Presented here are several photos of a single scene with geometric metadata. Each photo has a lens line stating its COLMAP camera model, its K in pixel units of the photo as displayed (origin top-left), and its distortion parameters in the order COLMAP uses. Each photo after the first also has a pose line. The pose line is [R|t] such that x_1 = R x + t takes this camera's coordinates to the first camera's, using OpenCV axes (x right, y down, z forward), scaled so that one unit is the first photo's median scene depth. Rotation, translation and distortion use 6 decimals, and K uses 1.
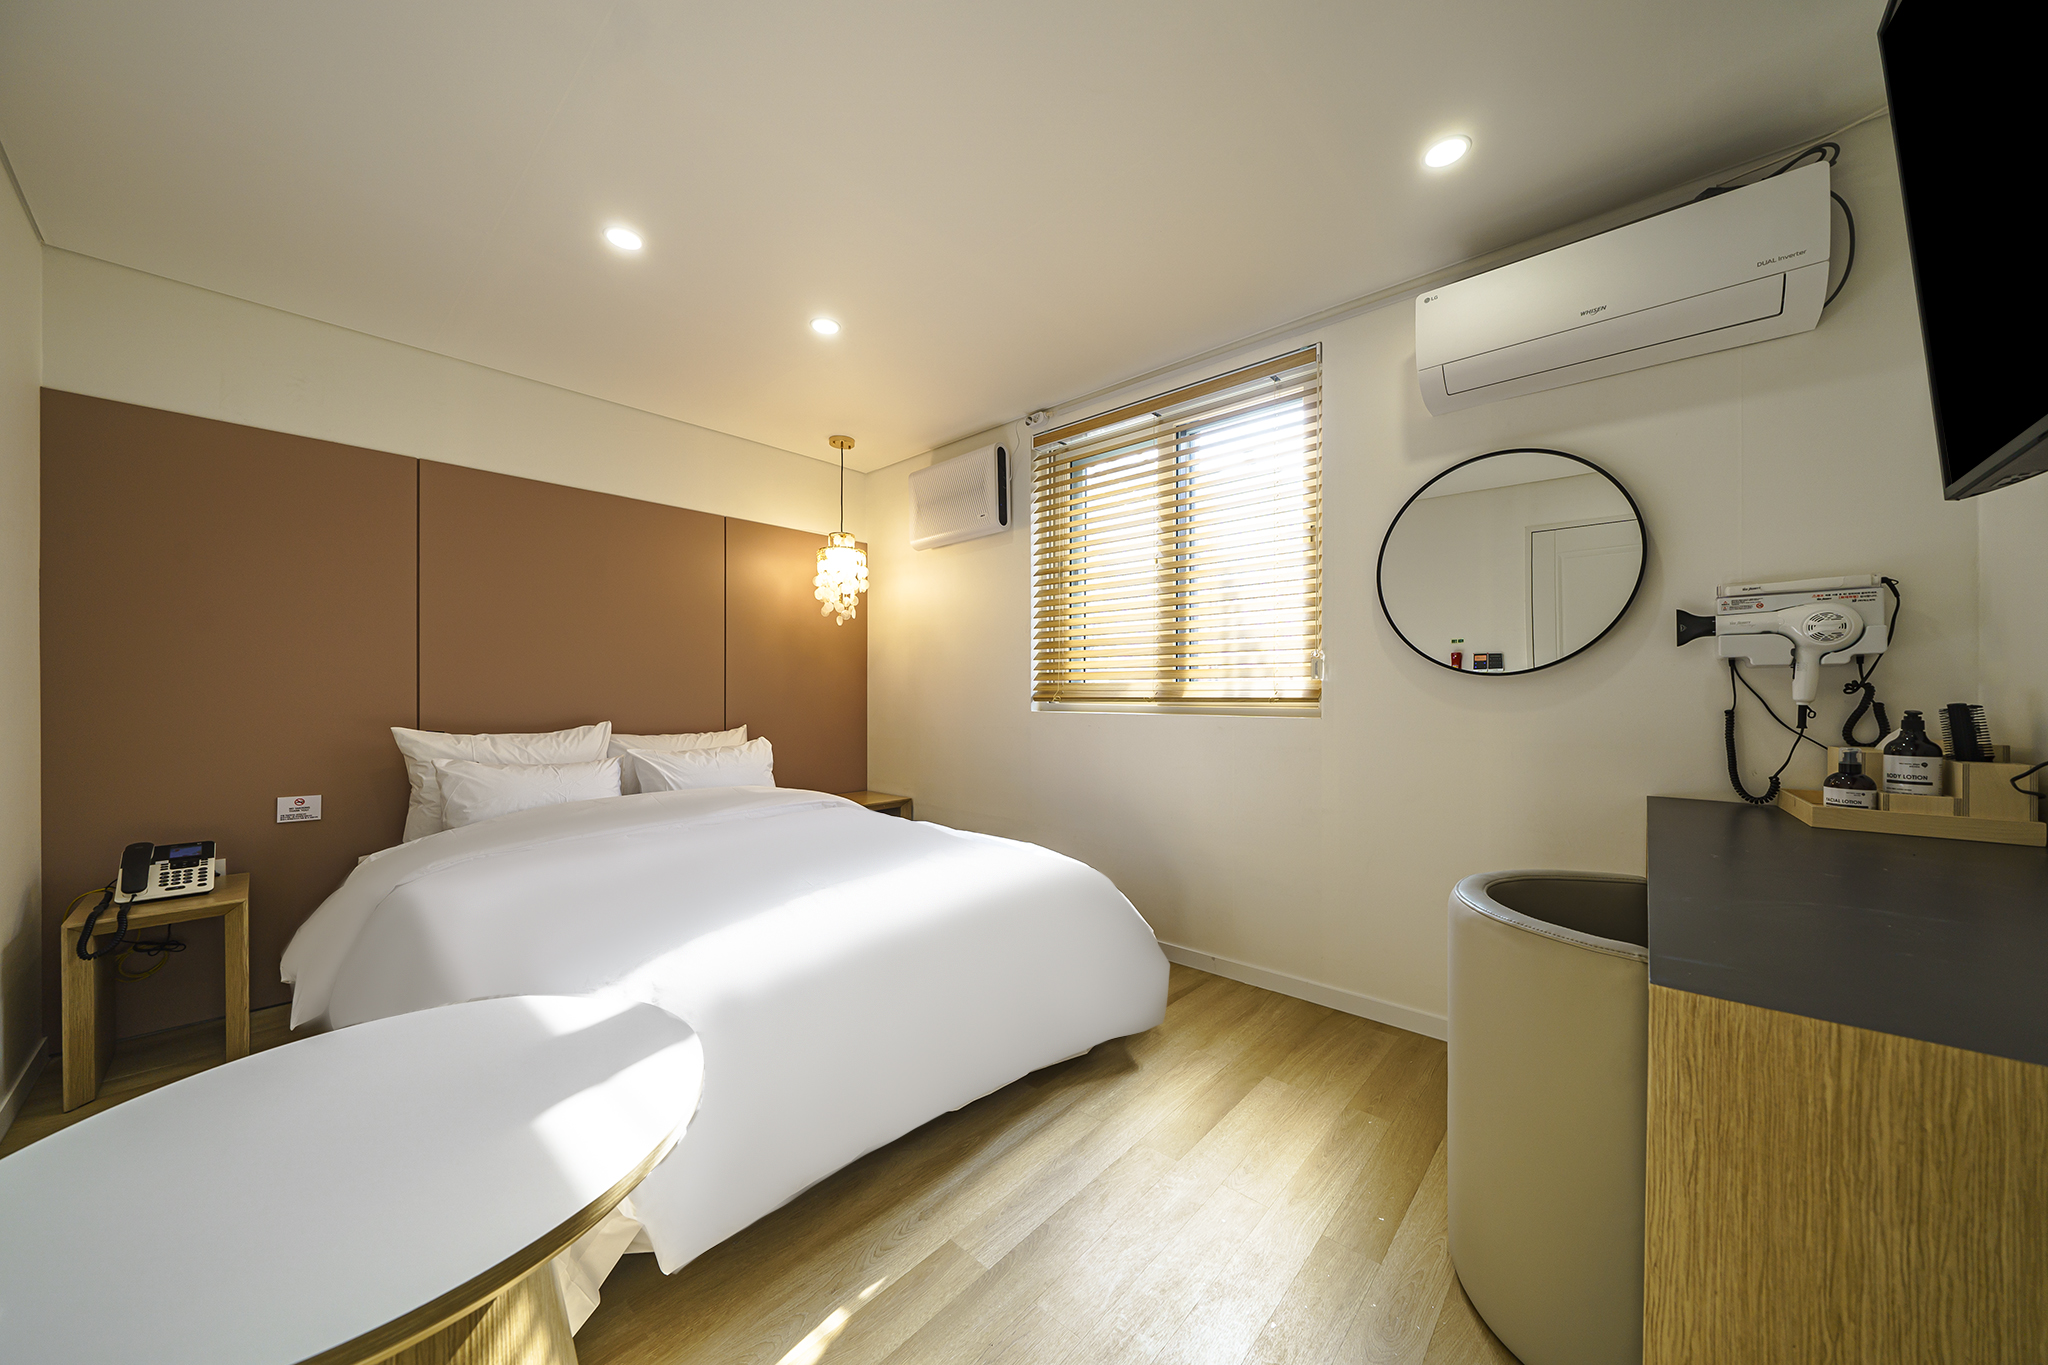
lens RADIAL K [[702.5, 0, 1033.4], [0, 702.5, 692.7], [0, 0, 1]] dist [-0.001900, -0.000186]
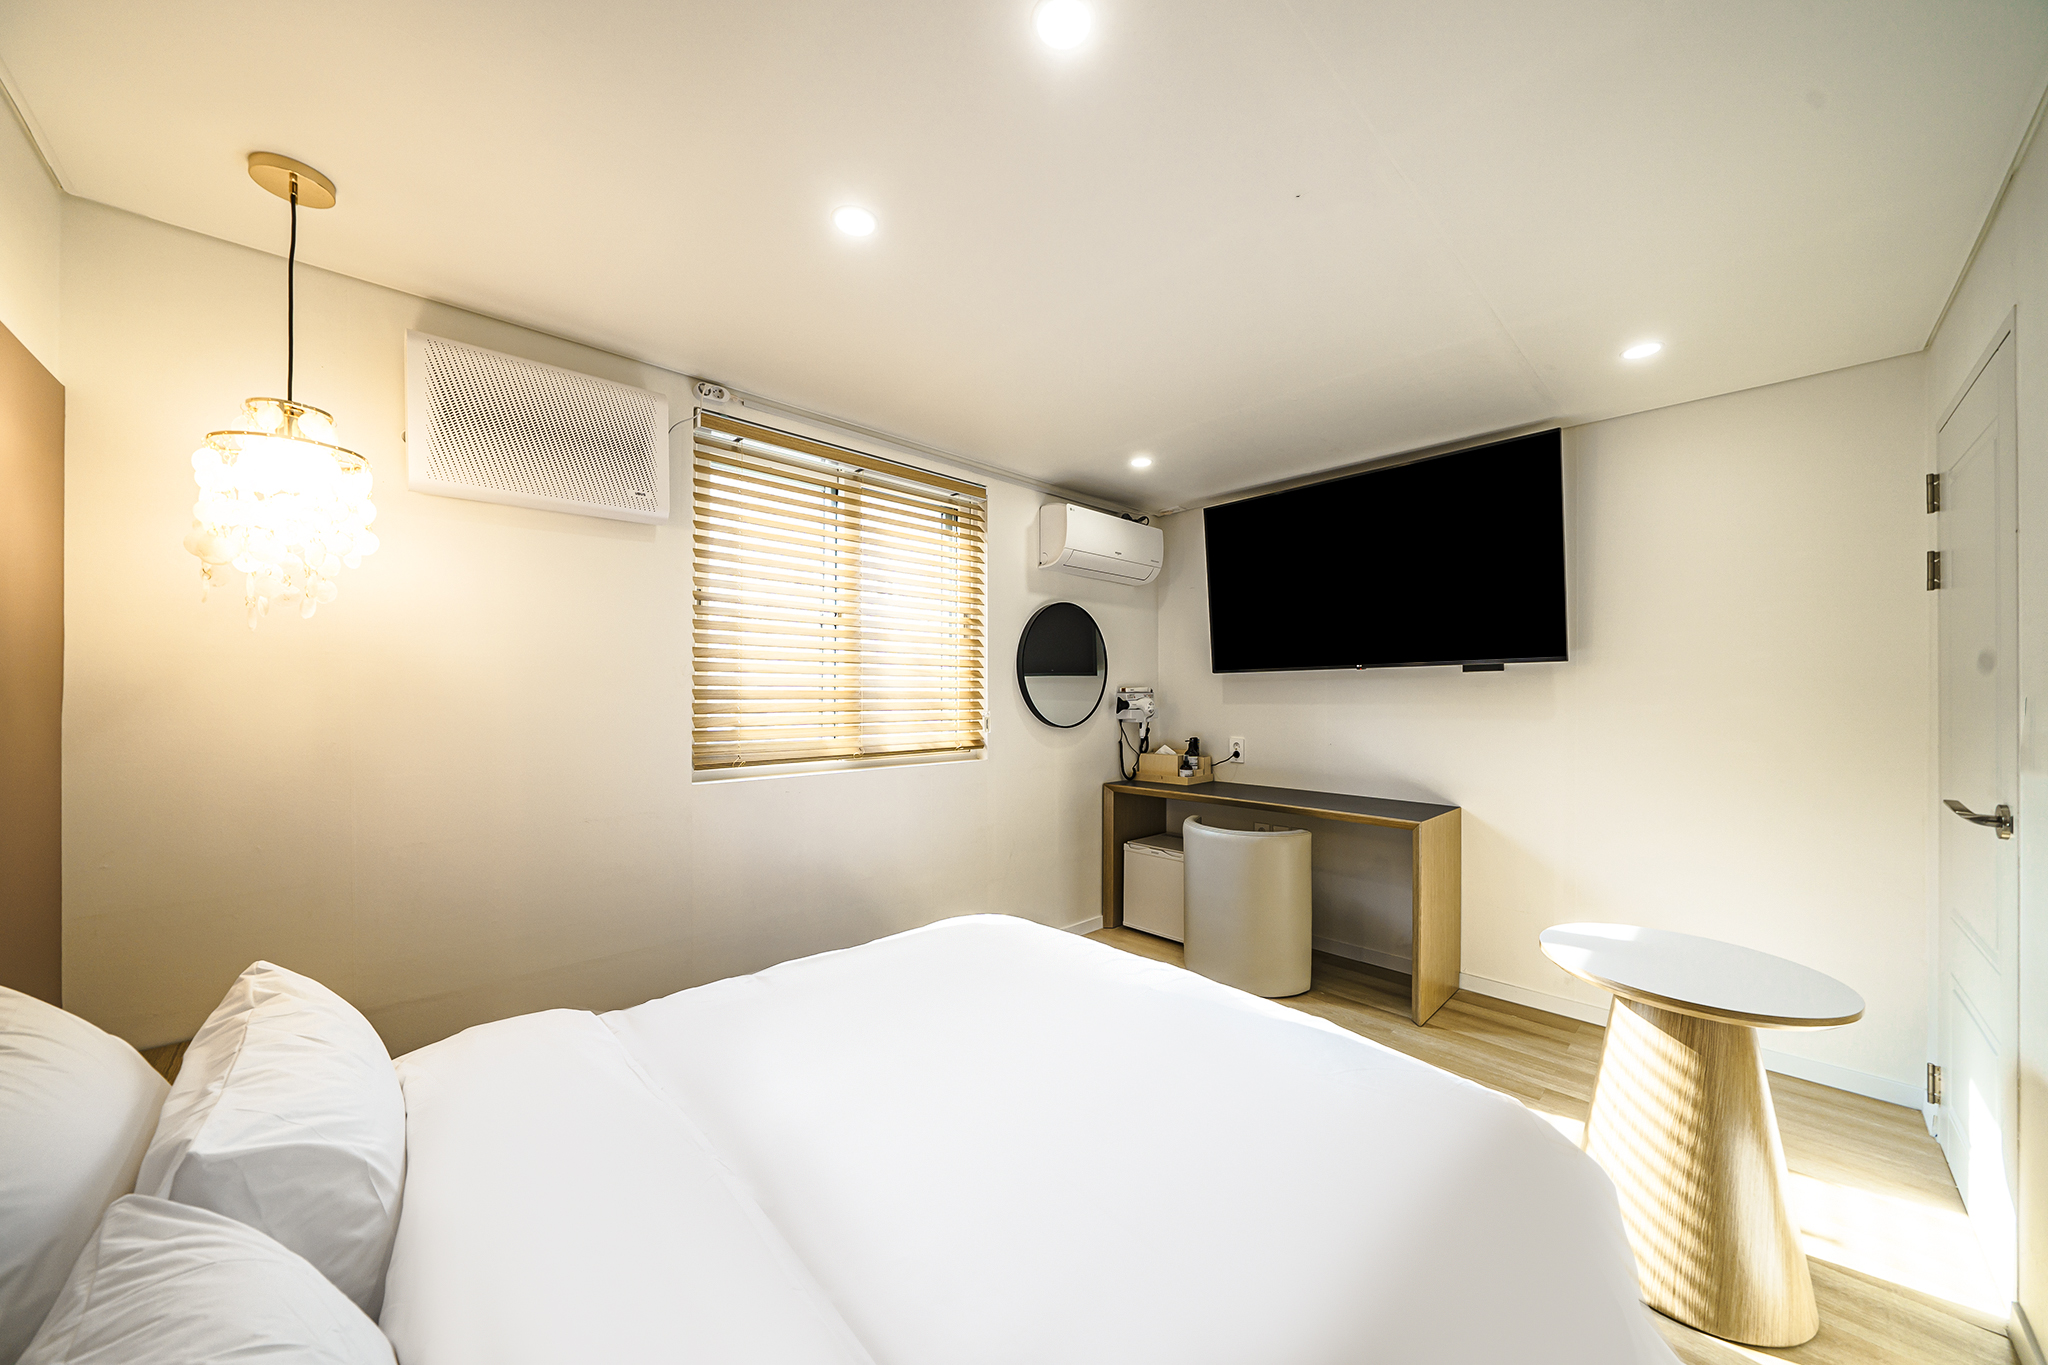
lens RADIAL K [[698.4, 0, 1016.6], [0, 698.4, 690.9], [0, 0, 1]] dist [-0.000328, -0.000100]
pose [[0.084709, 0.002729, 0.996402, -0.750225], [-0.000822, 0.999996, -0.002669, -0.075859], [-0.996405, -0.000593, 0.084711, 0.654622]]
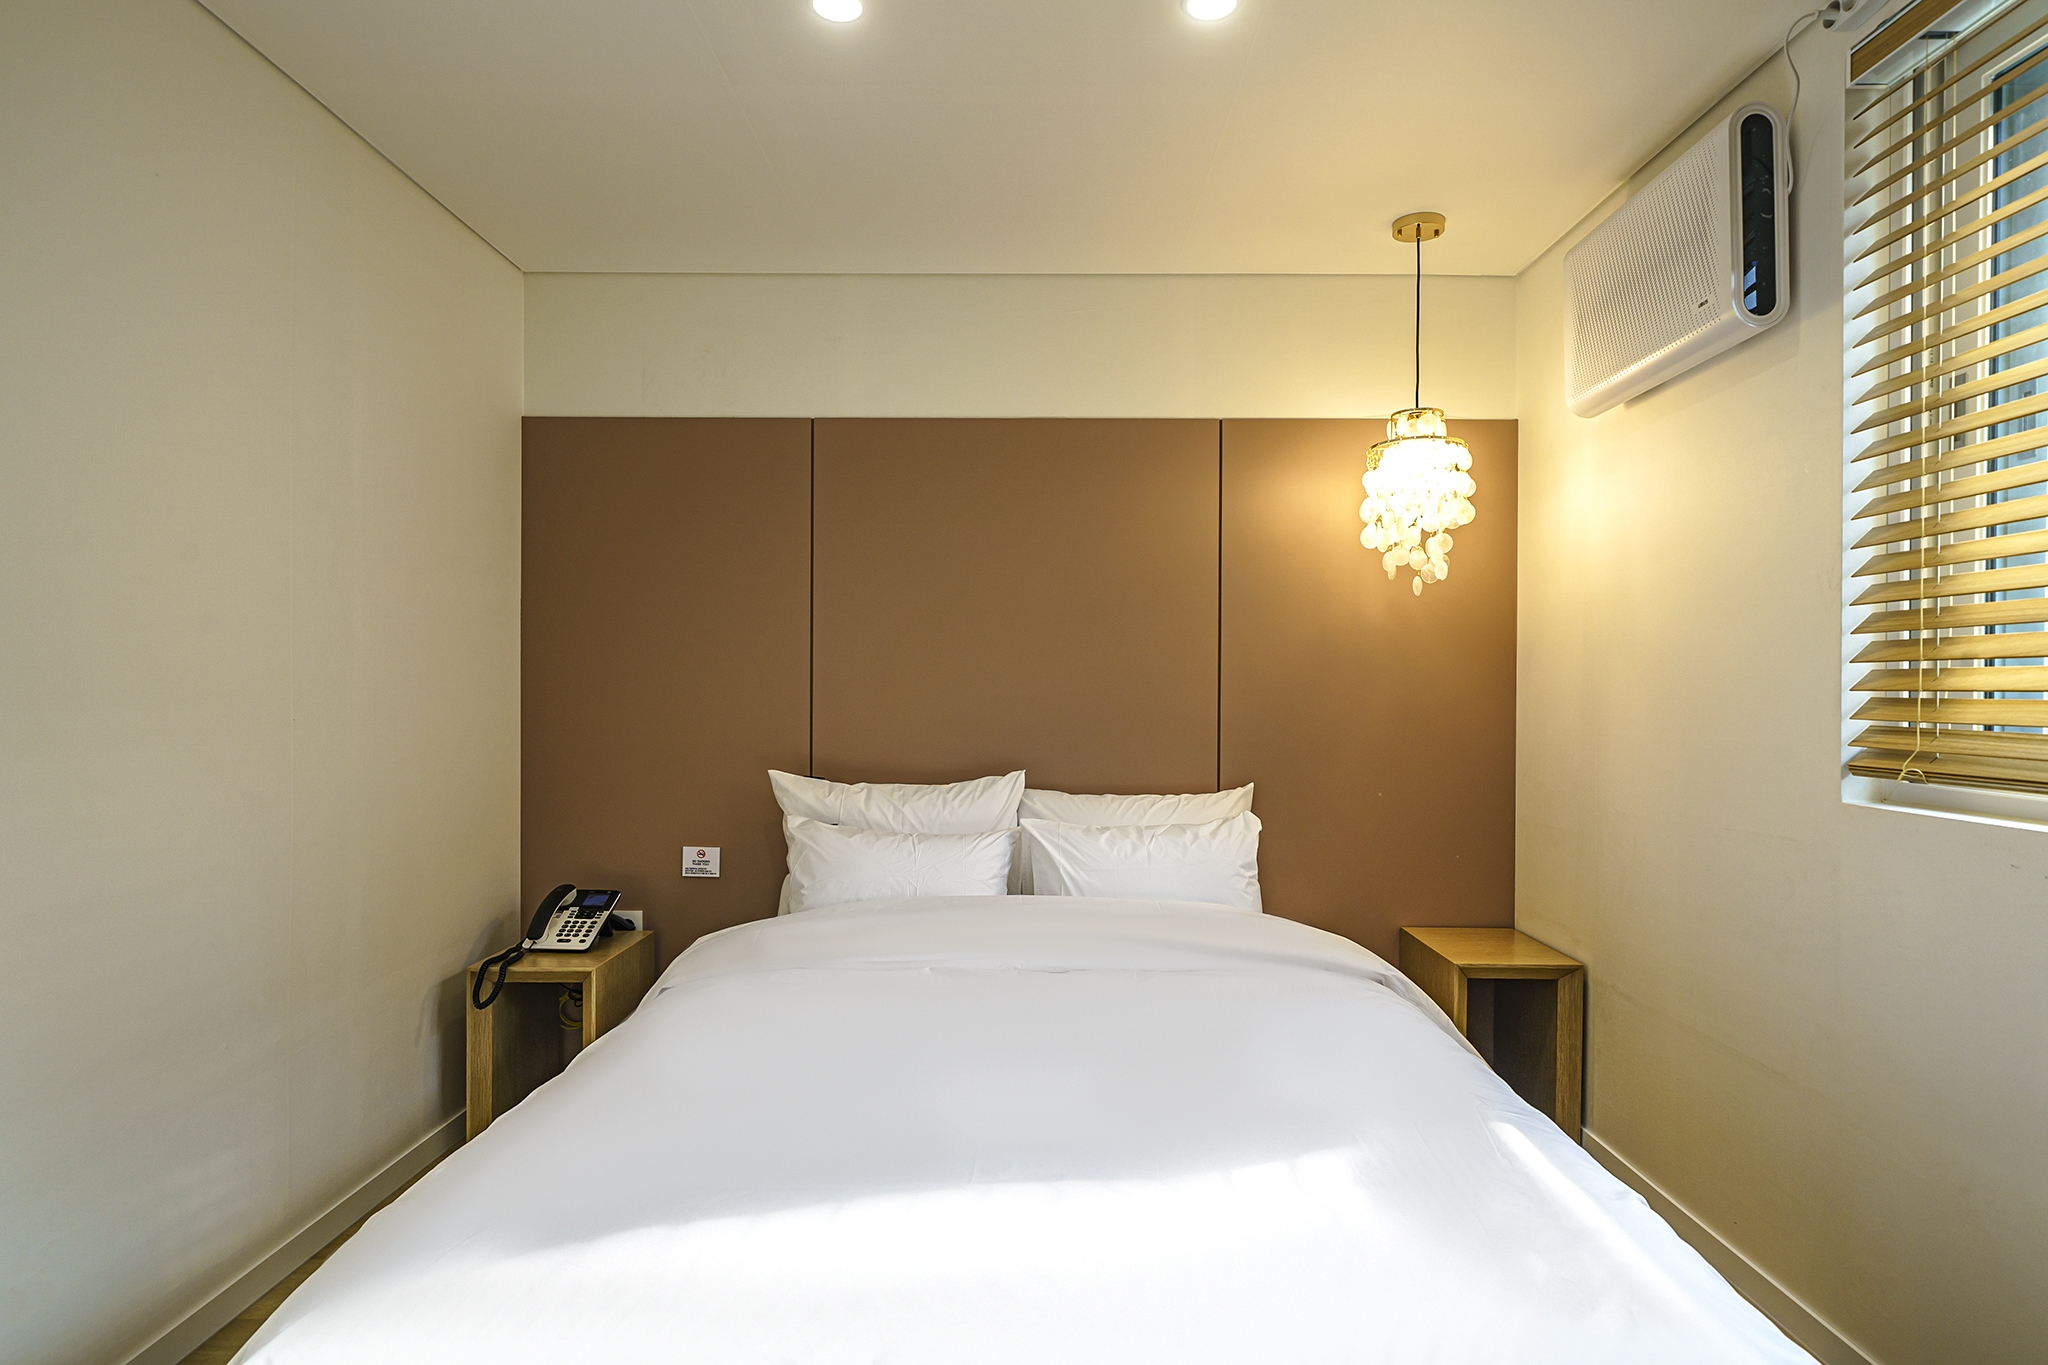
lens RADIAL K [[1130.8, 0, 1018.3], [0, 1130.8, 690.0], [0, 0, 1]] dist [-0.000396, -0.000125]
pose [[0.655755, 0.003316, -0.754966, 0.172852], [-0.004263, 0.999991, 0.000690, -0.033289], [0.754962, 0.002765, 0.655763, 0.309708]]
